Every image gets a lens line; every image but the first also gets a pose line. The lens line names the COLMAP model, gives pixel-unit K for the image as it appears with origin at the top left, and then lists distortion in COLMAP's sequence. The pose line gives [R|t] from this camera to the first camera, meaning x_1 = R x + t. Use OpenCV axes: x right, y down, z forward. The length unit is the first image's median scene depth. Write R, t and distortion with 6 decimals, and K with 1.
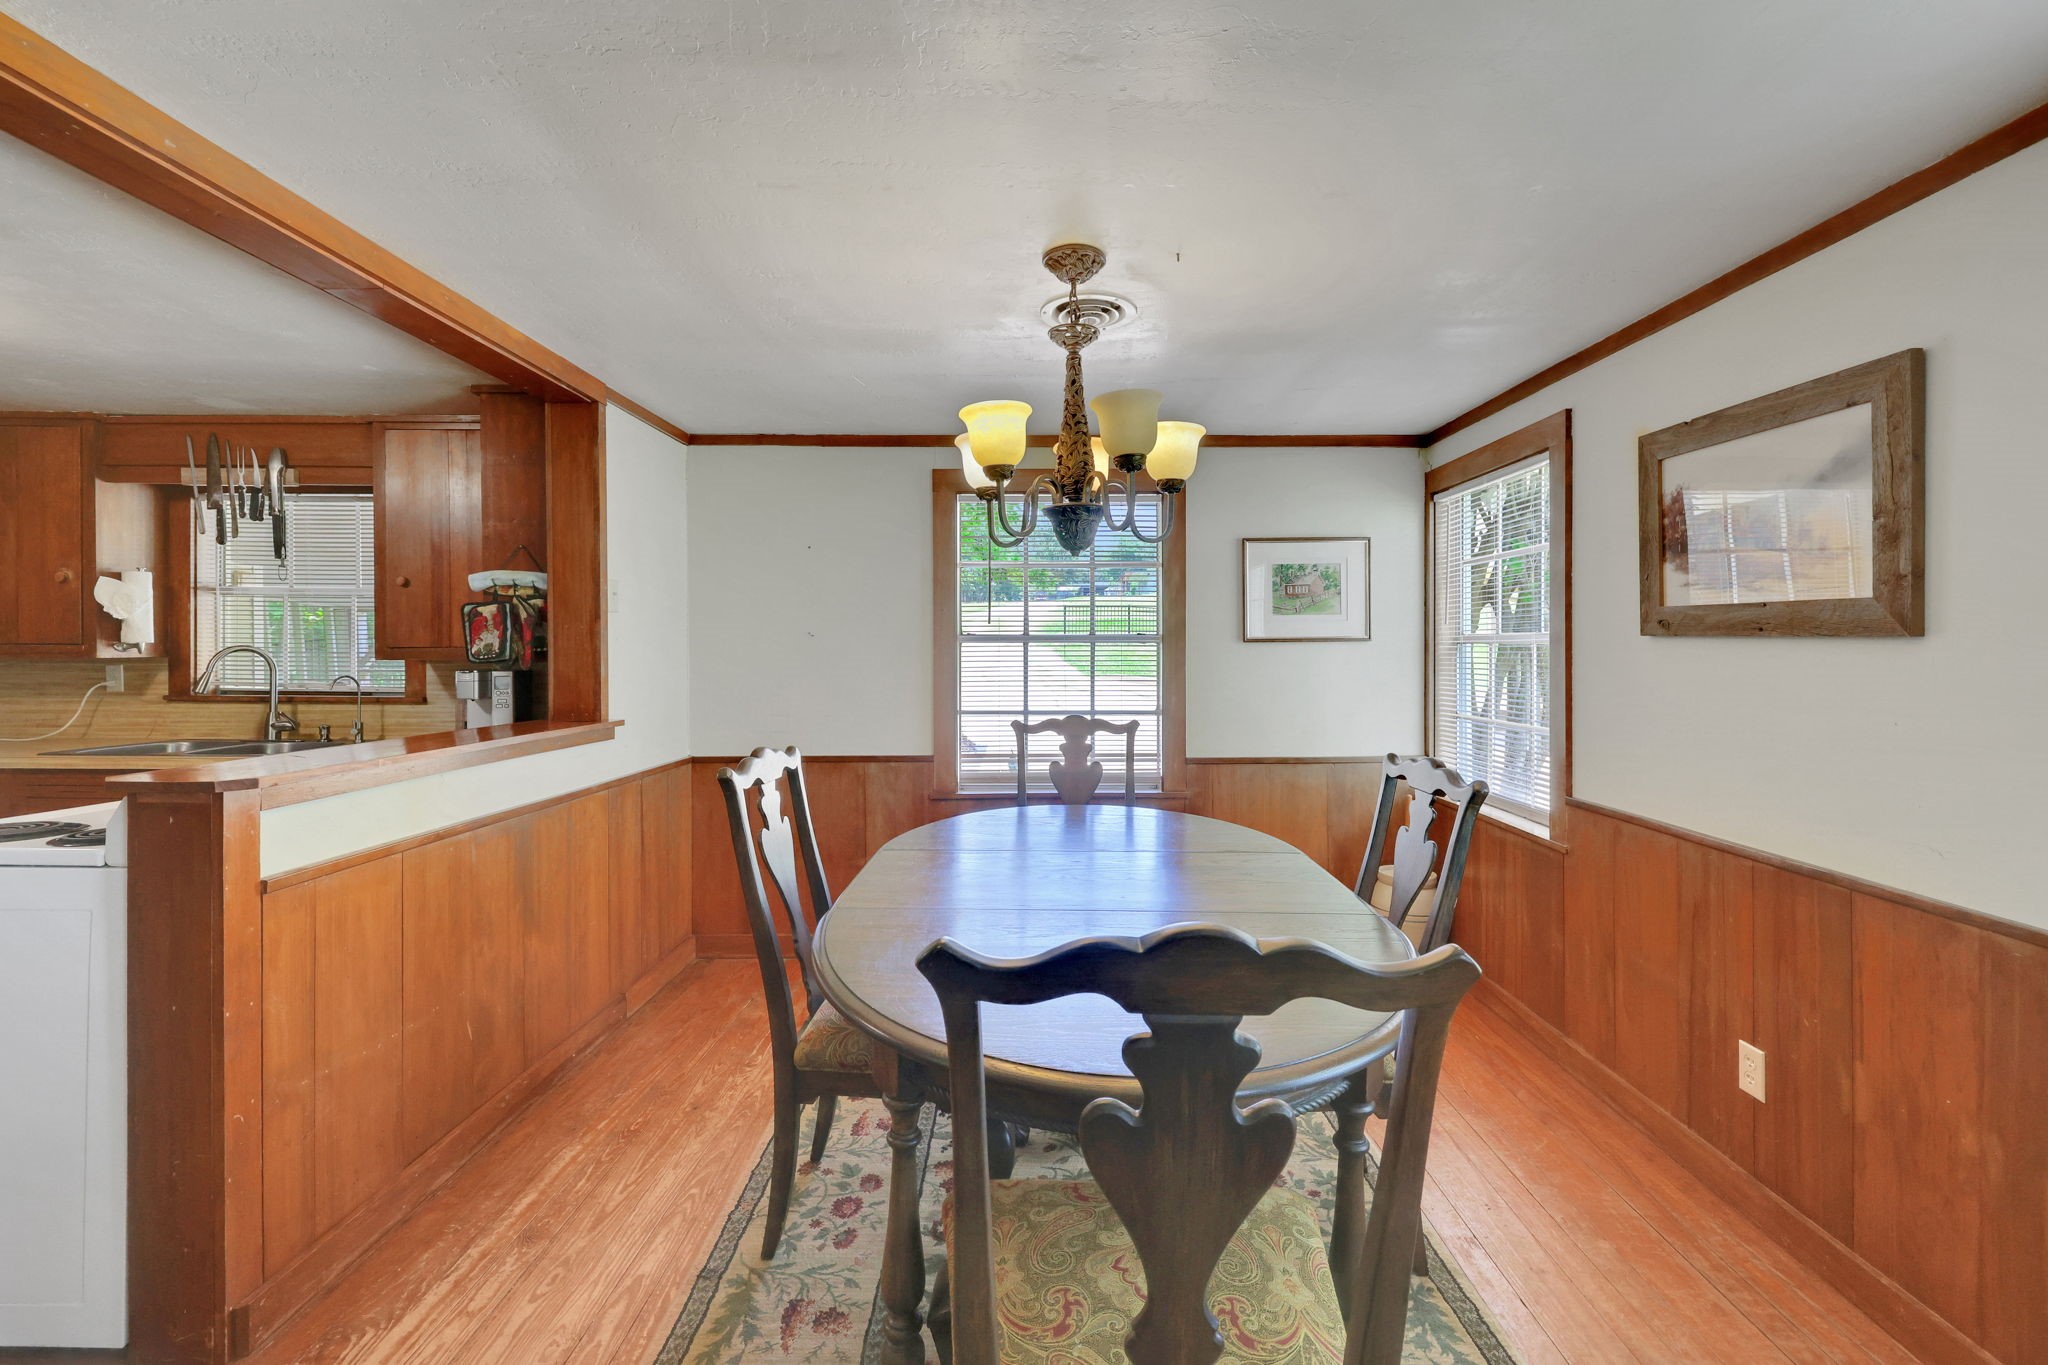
lens RADIAL K [[903.6, 0, 1042.0], [0, 903.6, 652.6], [0, 0, 1]] dist [-0.004246, -0.000344]
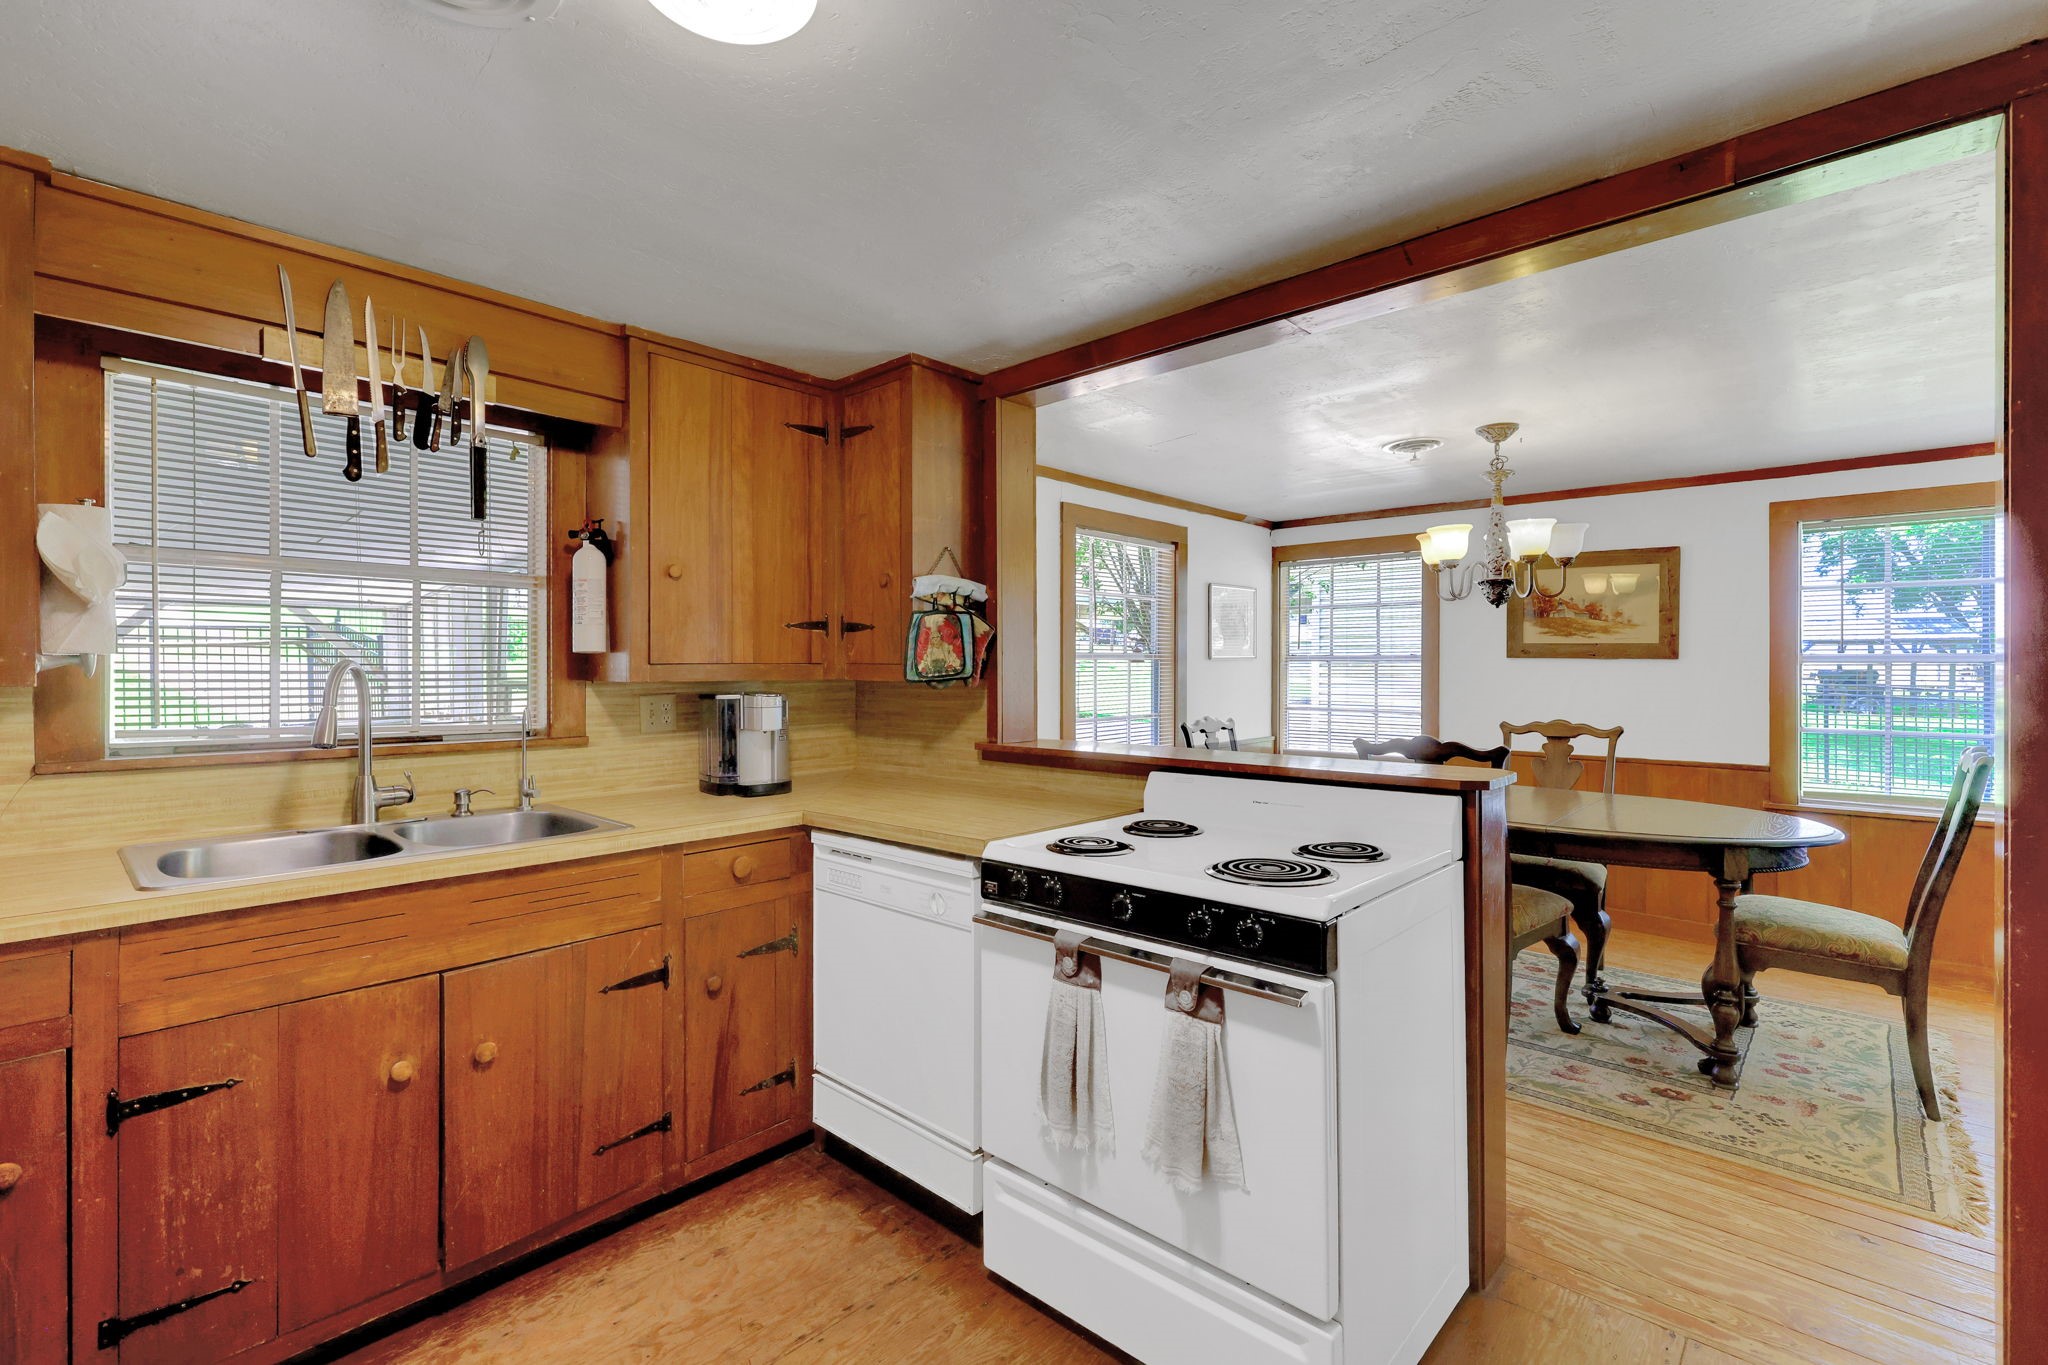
lens RADIAL K [[903.6, 0, 1028.7], [0, 903.6, 672.9], [0, 0, 1]] dist [-0.004246, -0.000344]
pose [[0.675883, -0.008285, 0.736962, -1.191559], [0.003407, 0.999961, 0.008117, -0.003567], [-0.737001, -0.002975, 0.675885, 0.347867]]
